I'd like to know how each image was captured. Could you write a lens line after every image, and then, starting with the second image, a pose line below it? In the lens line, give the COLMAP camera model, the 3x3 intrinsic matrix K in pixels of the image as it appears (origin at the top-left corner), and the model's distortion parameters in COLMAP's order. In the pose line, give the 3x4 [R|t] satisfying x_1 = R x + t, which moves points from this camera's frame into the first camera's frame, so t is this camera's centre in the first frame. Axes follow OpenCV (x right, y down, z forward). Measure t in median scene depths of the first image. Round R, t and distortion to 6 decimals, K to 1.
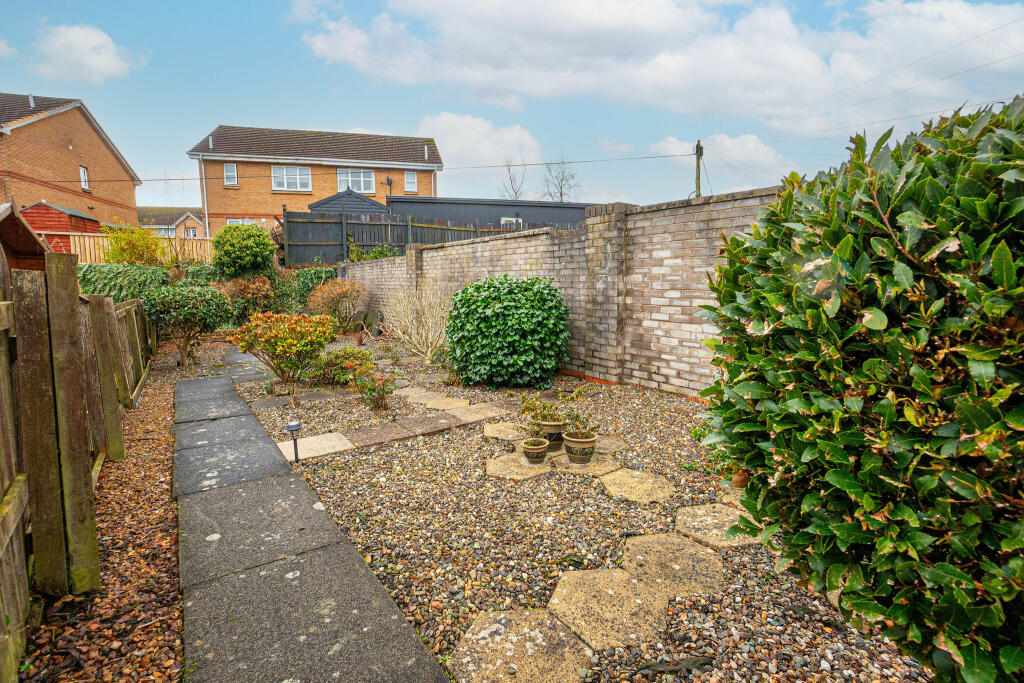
lens RADIAL K [[446.0, 0, 513.6], [0, 446.0, 336.3], [0, 0, 1]] dist [-0.003699, 0.001120]
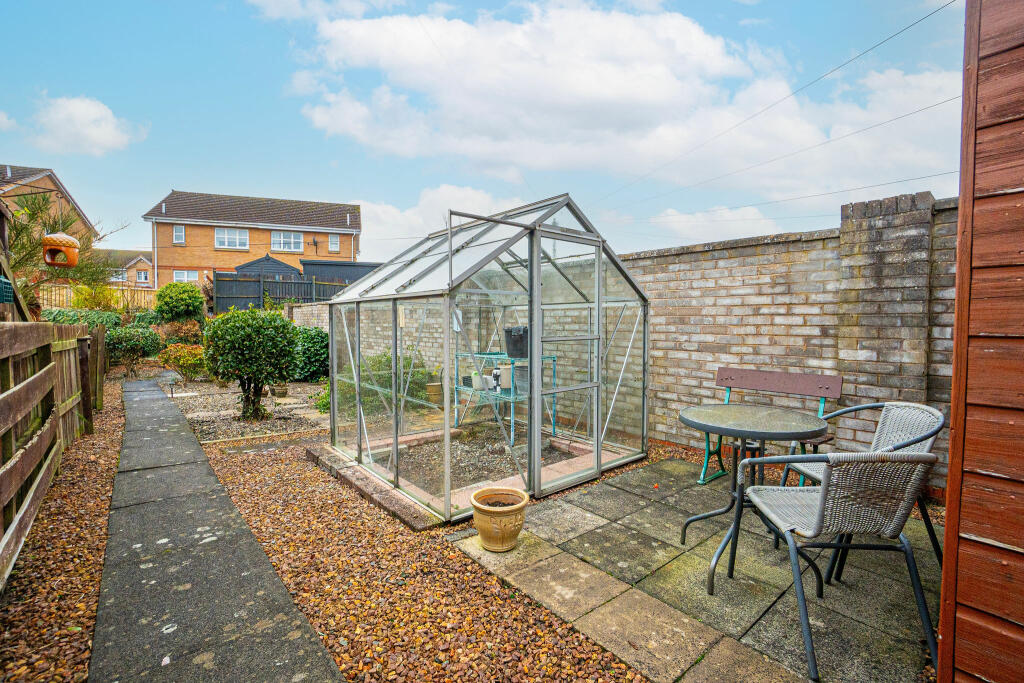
lens RADIAL K [[446.0, 0, 506.9], [0, 446.0, 343.3], [0, 0, 1]] dist [-0.003699, 0.001120]
pose [[0.997715, 0.010519, 0.066734, 0.258497], [-0.005242, 0.996879, -0.078773, 0.031628], [-0.067354, 0.078244, 0.994656, -0.351668]]
